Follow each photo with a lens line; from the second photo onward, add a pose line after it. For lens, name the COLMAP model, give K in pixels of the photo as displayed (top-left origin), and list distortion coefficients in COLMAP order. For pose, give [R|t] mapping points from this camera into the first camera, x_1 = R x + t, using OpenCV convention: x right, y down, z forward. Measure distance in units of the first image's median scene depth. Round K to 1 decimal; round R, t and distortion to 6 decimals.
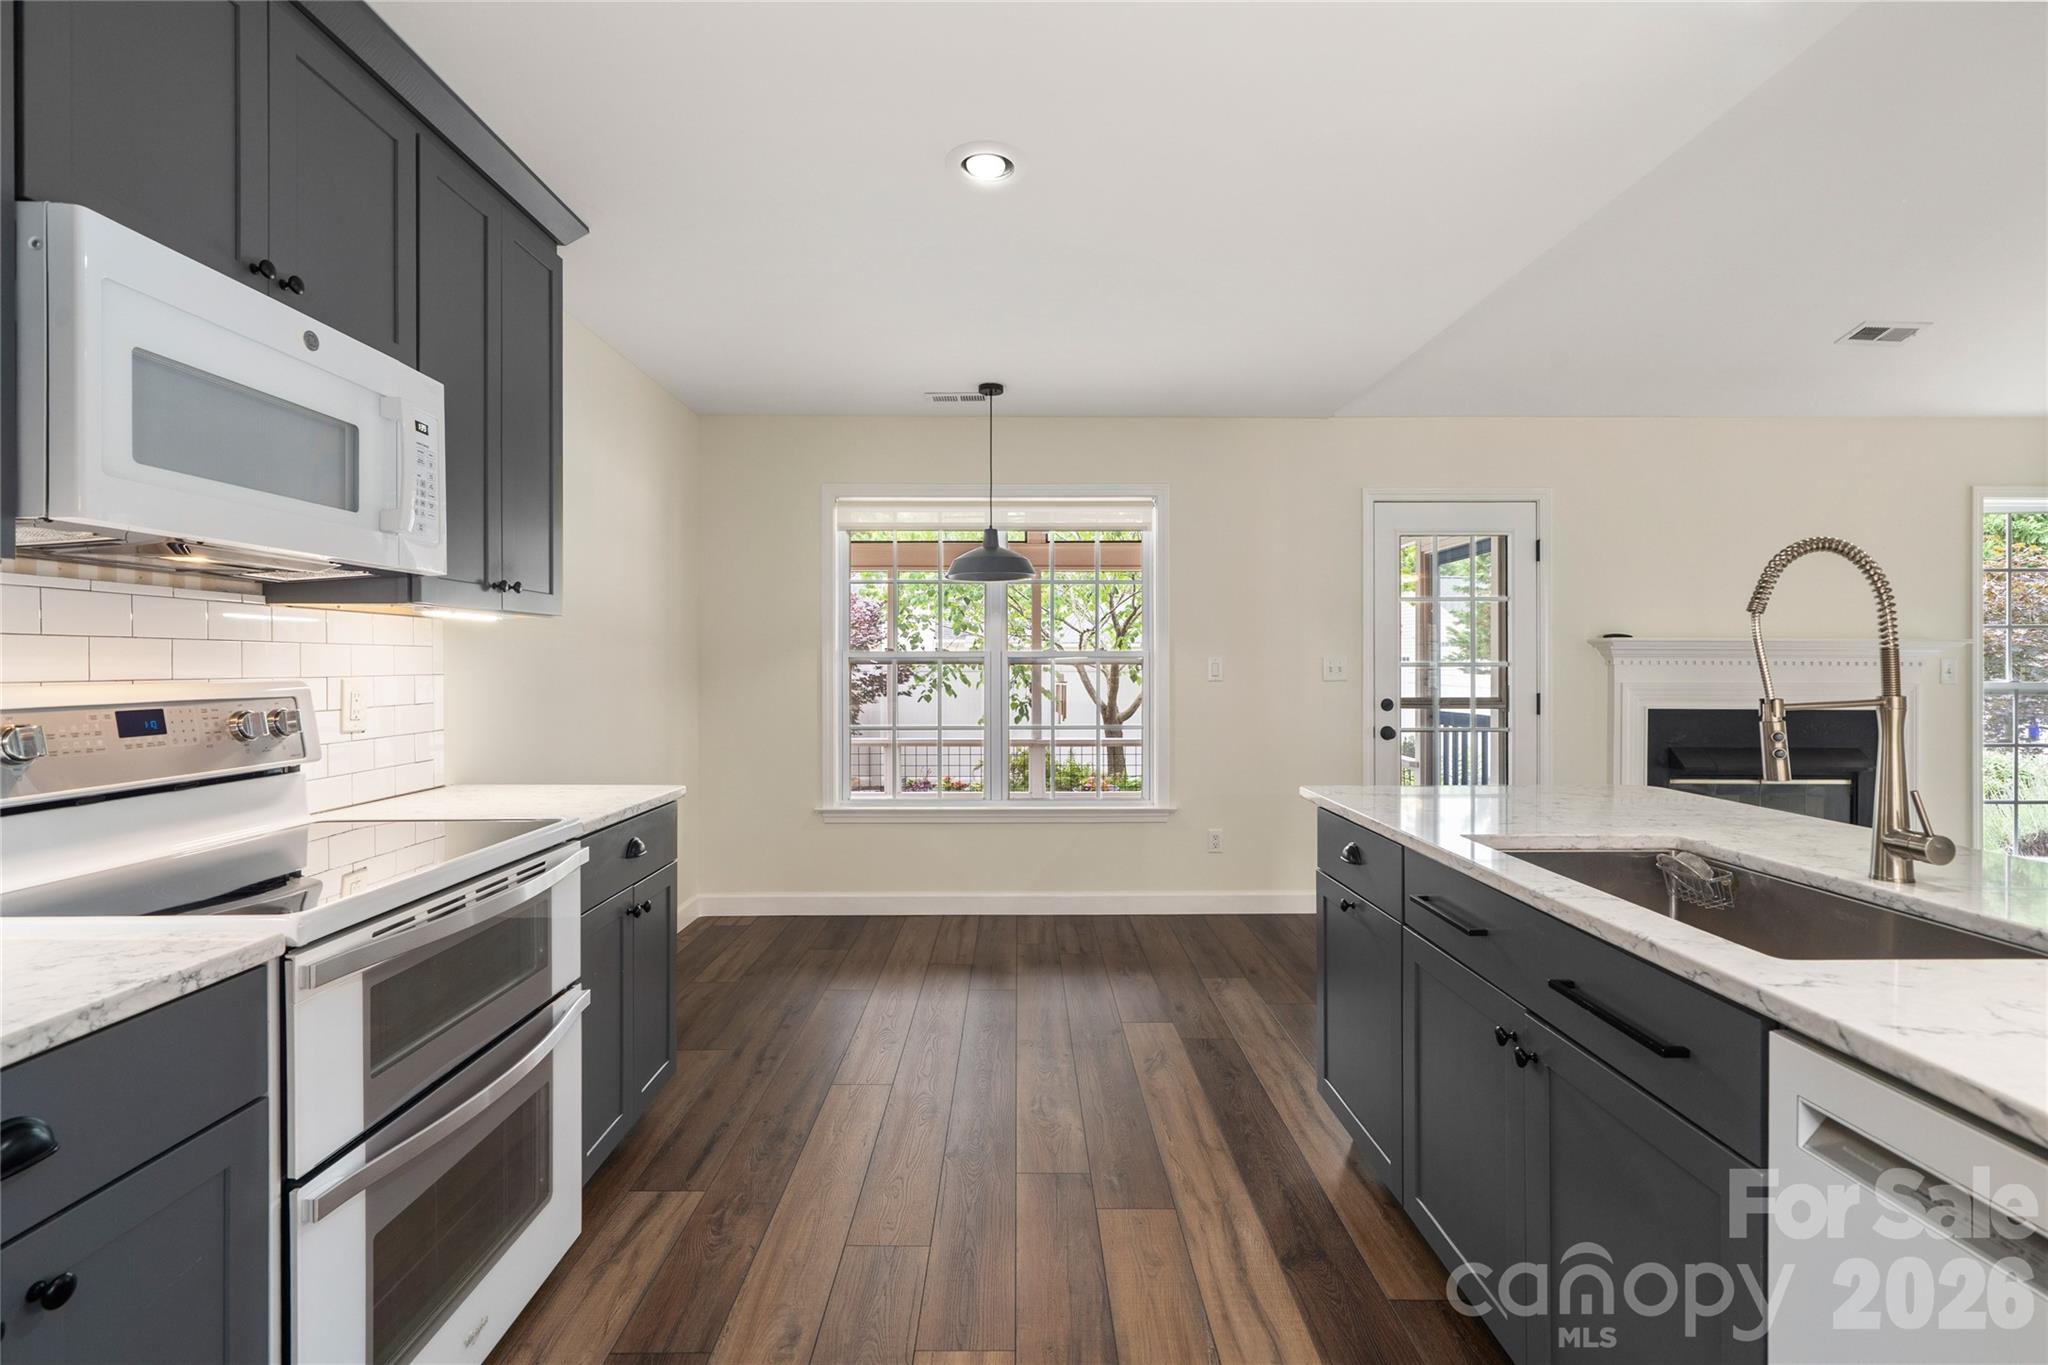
lens RADIAL K [[913.4, 0, 1024.2], [0, 913.4, 668.7], [0, 0, 1]] dist [-0.000222, -0.000113]
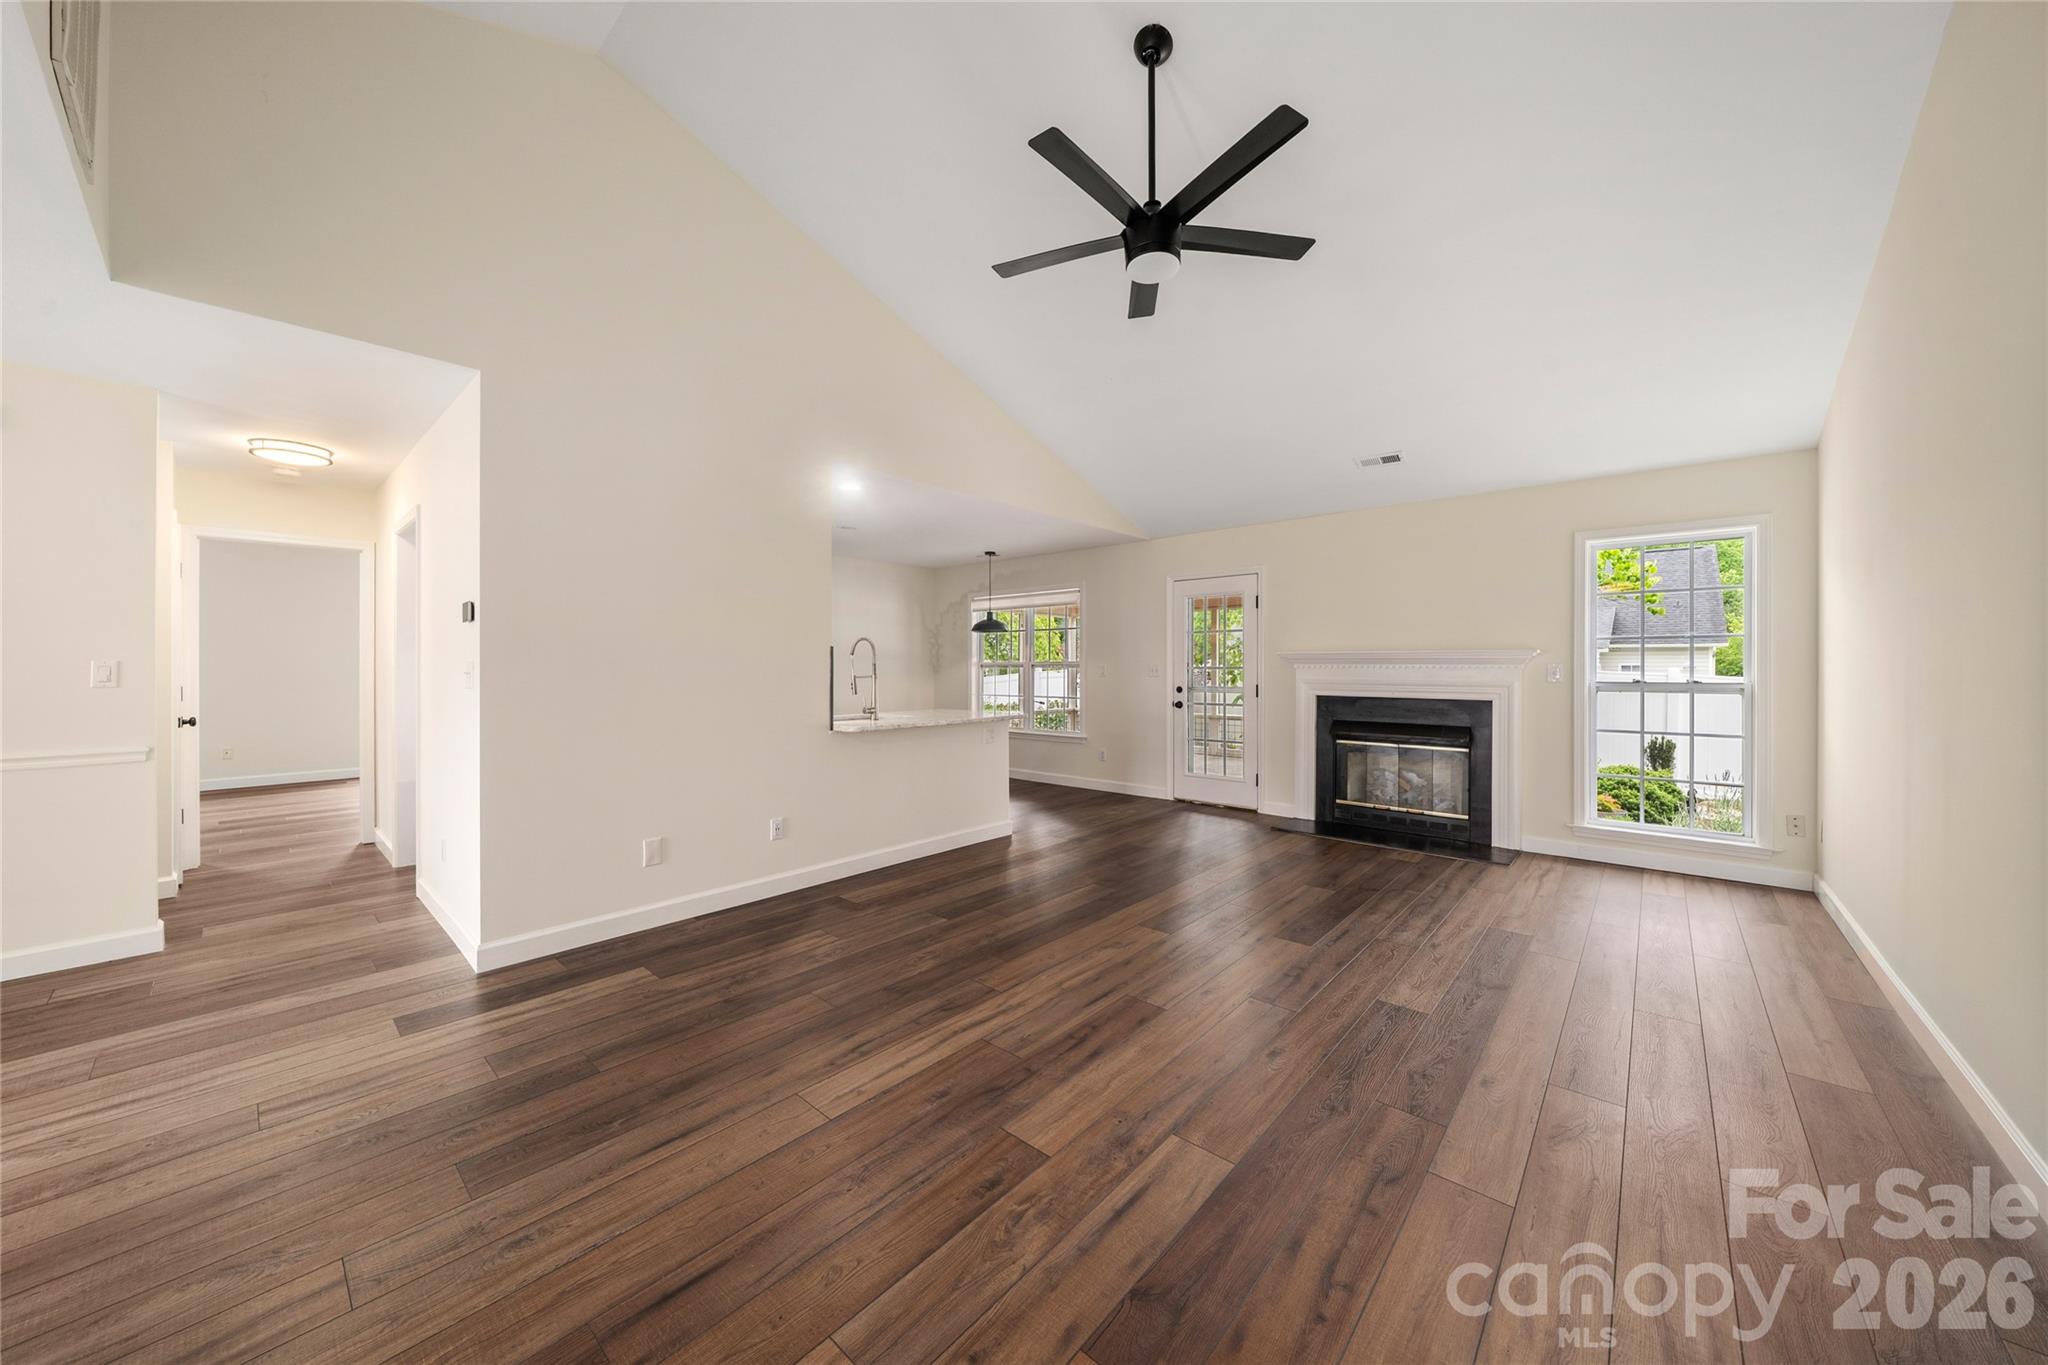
lens RADIAL K [[710.7, 0, 1021.6], [0, 710.7, 668.6], [0, 0, 1]] dist [-0.000478, -0.000057]
pose [[0.737324, 0.003035, -0.675532, 1.300500], [-0.005292, 0.999985, -0.001283, 0.000147], [0.675518, 0.004521, 0.737329, -0.328065]]
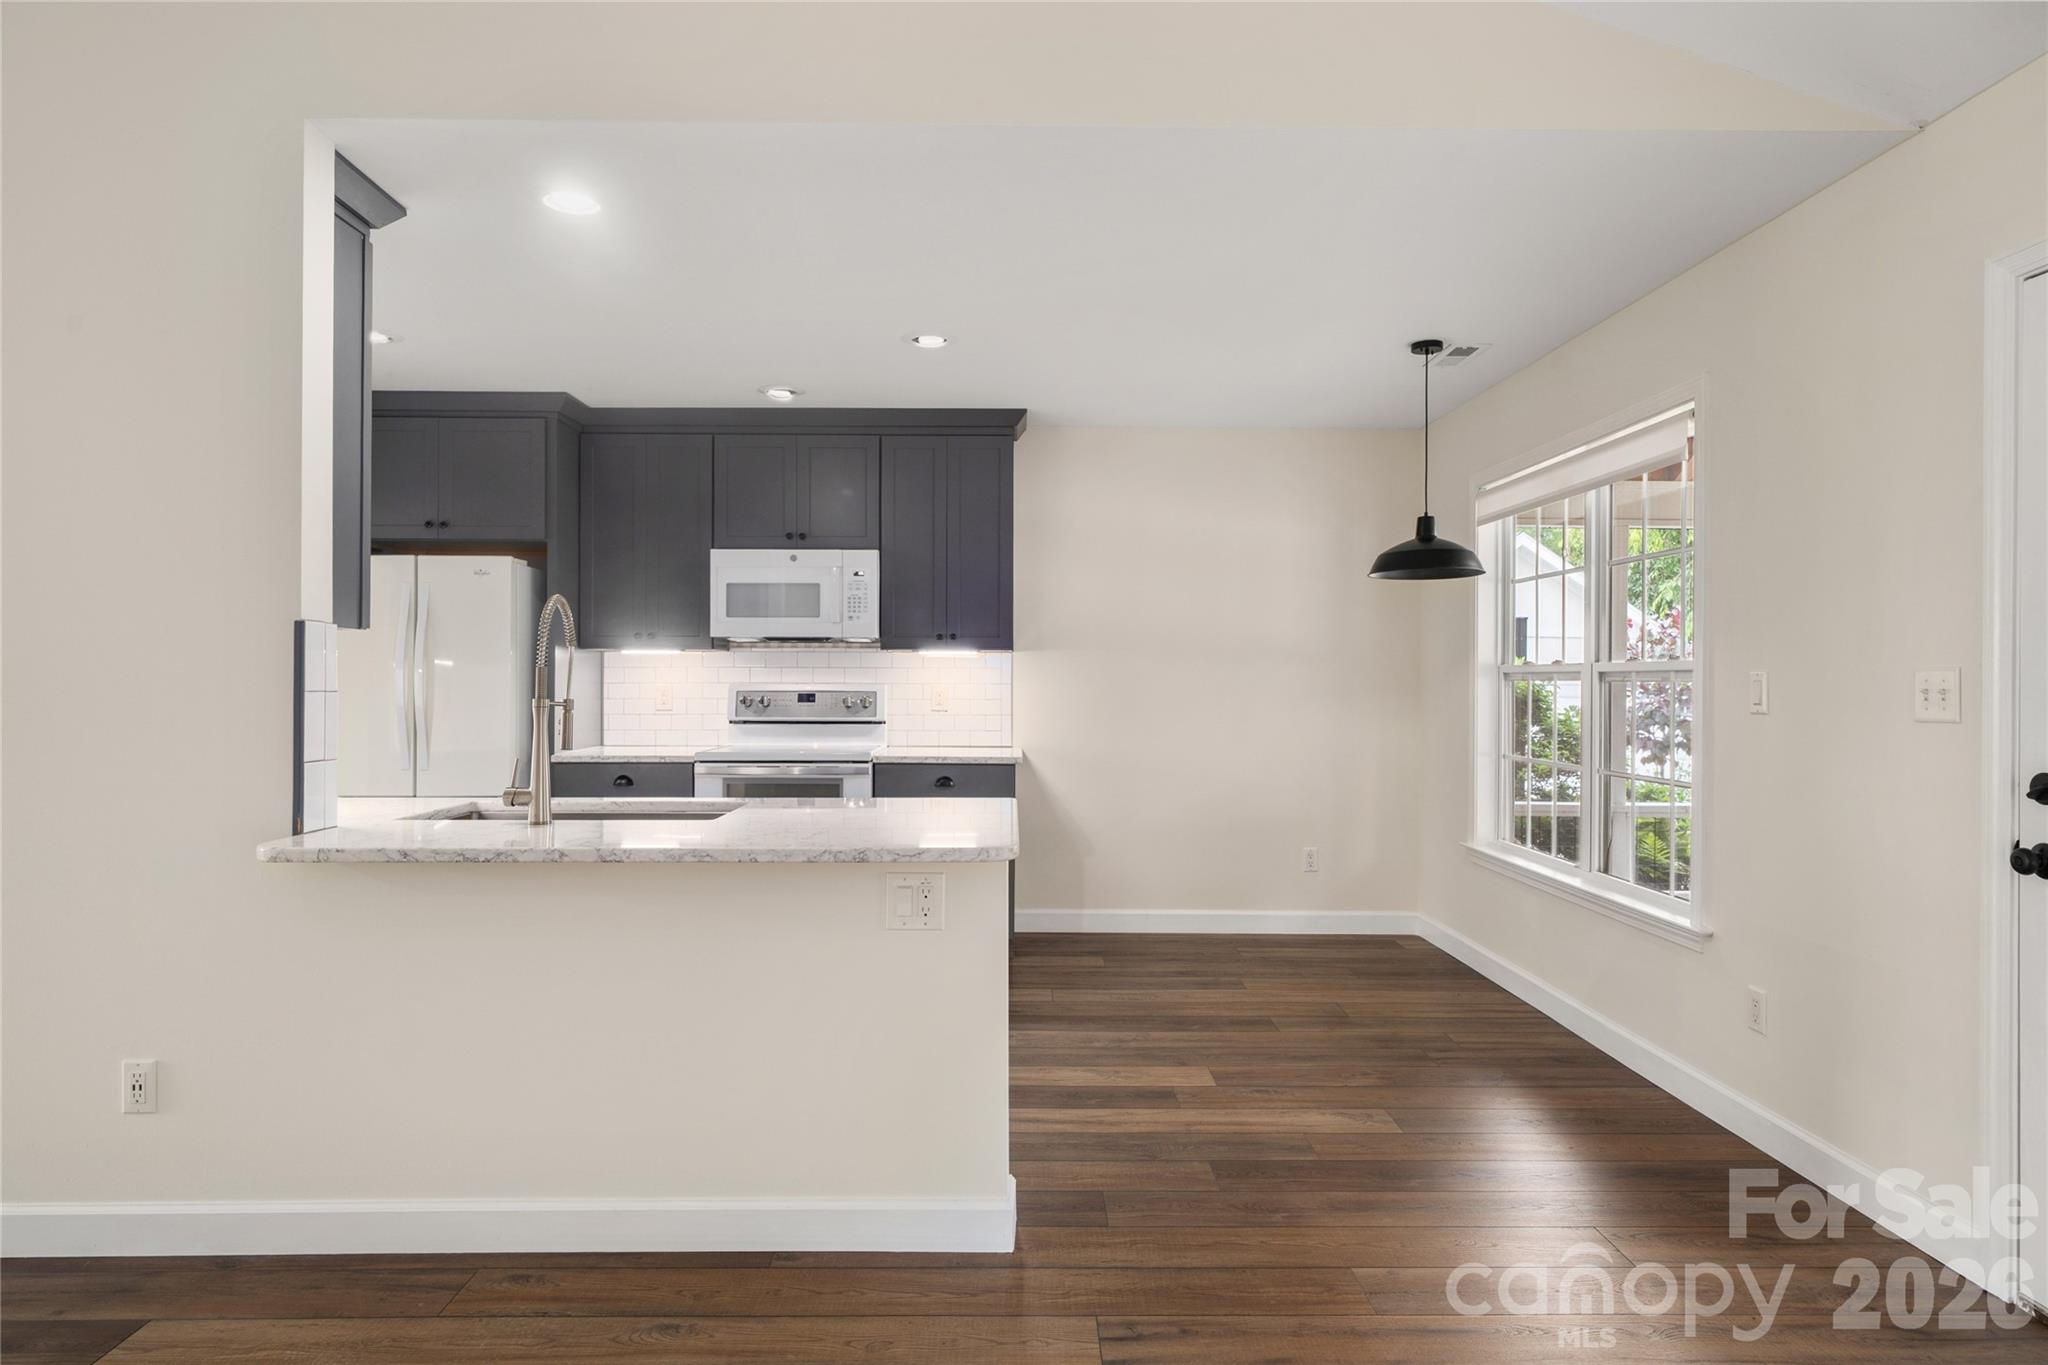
lens RADIAL K [[1157.3, 0, 1024.0], [0, 1157.3, 682.5], [0, 0, 1]] dist [0.001093, 0.000371]
pose [[0.000160, 0.002988, -0.999996, 1.015206], [-0.010486, 0.999941, 0.002987, -0.002536], [0.999945, 0.010485, 0.000191, 0.642897]]
